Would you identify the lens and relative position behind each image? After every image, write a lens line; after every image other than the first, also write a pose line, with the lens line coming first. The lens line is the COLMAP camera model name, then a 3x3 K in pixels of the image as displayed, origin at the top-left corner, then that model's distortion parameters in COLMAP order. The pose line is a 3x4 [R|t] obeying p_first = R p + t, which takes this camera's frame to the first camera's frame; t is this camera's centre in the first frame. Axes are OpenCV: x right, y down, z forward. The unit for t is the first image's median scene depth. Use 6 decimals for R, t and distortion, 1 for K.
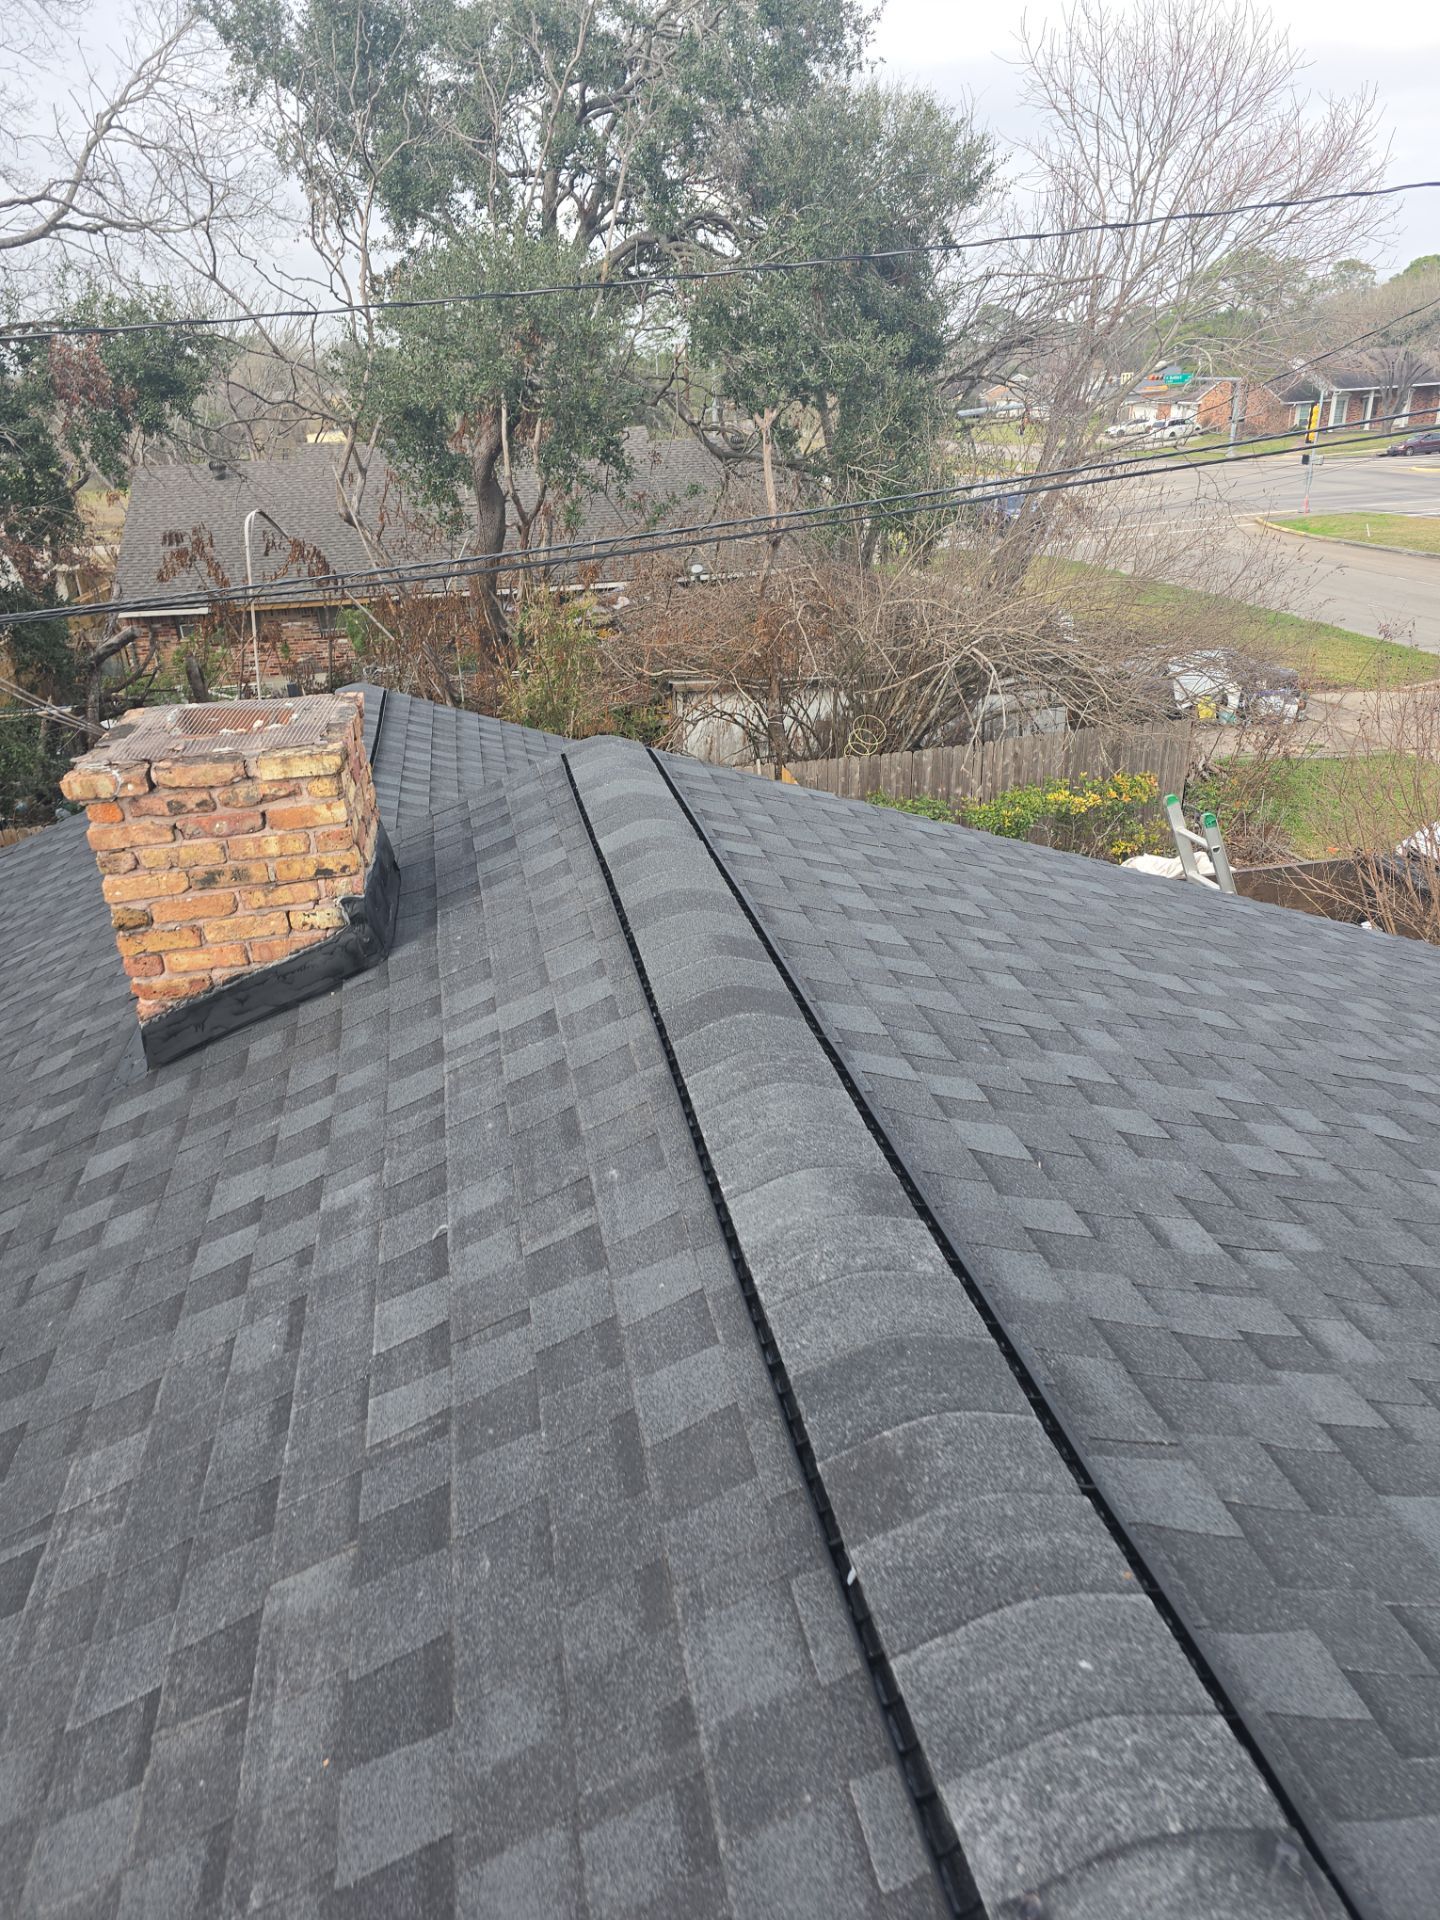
lens RADIAL K [[1286.4, 0, 727.7], [0, 1286.4, 952.1], [0, 0, 1]] dist [0.082008, -0.068147]
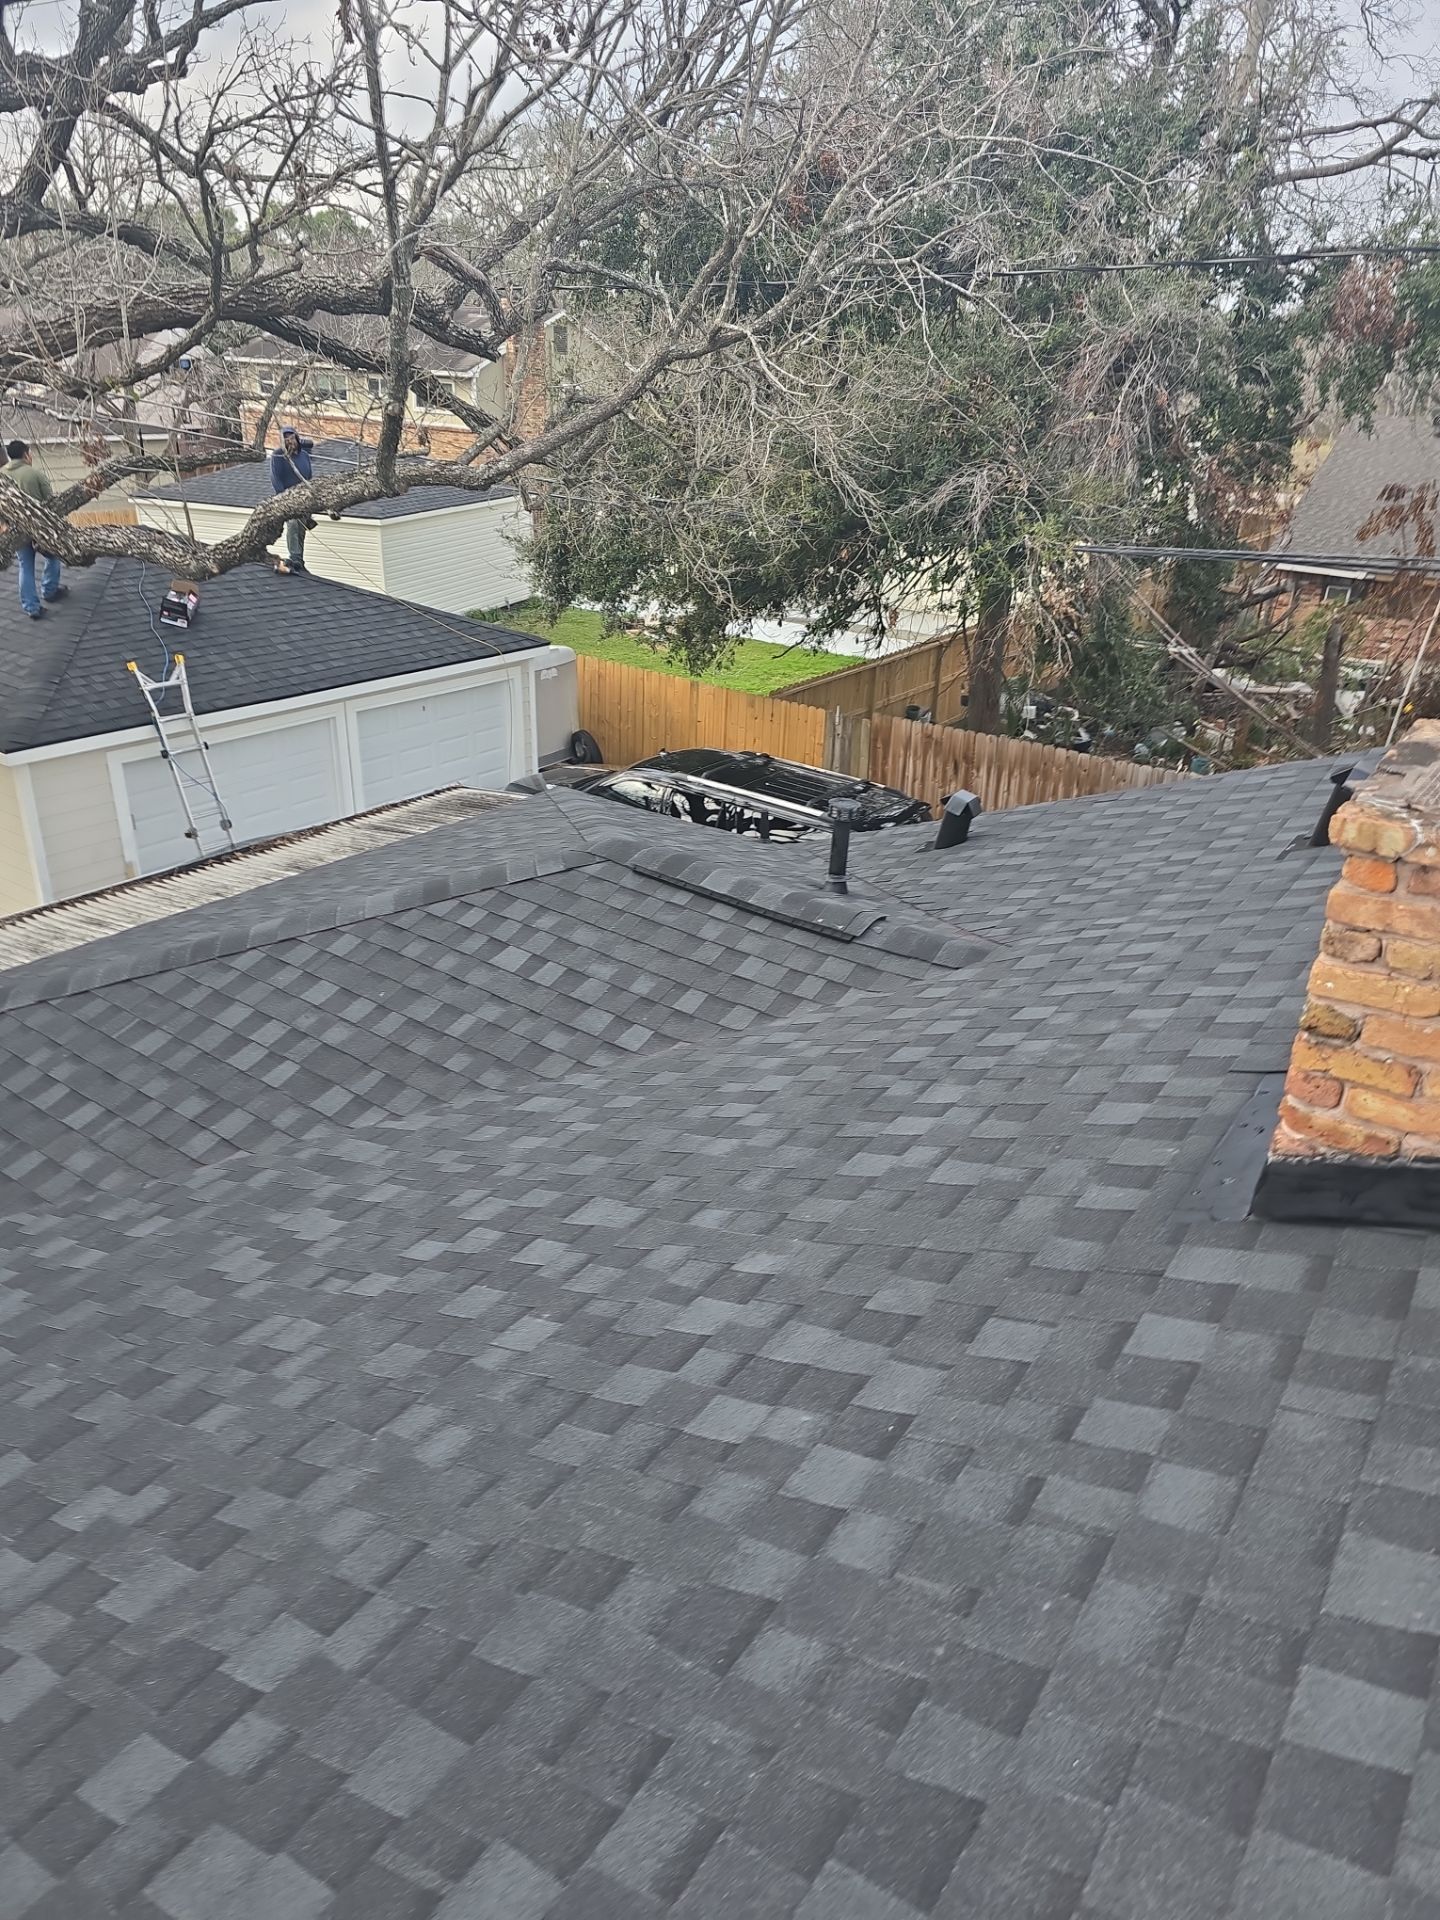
lens RADIAL K [[1298.7, 0, 746.2], [0, 1298.7, 947.8], [0, 0, 1]] dist [0.114480, -0.124677]
pose [[0.700151, 0.355962, -0.618934, -0.250824], [-0.341257, 0.928272, 0.147832, -0.058756], [0.627162, 0.107711, 0.771405, 0.266551]]
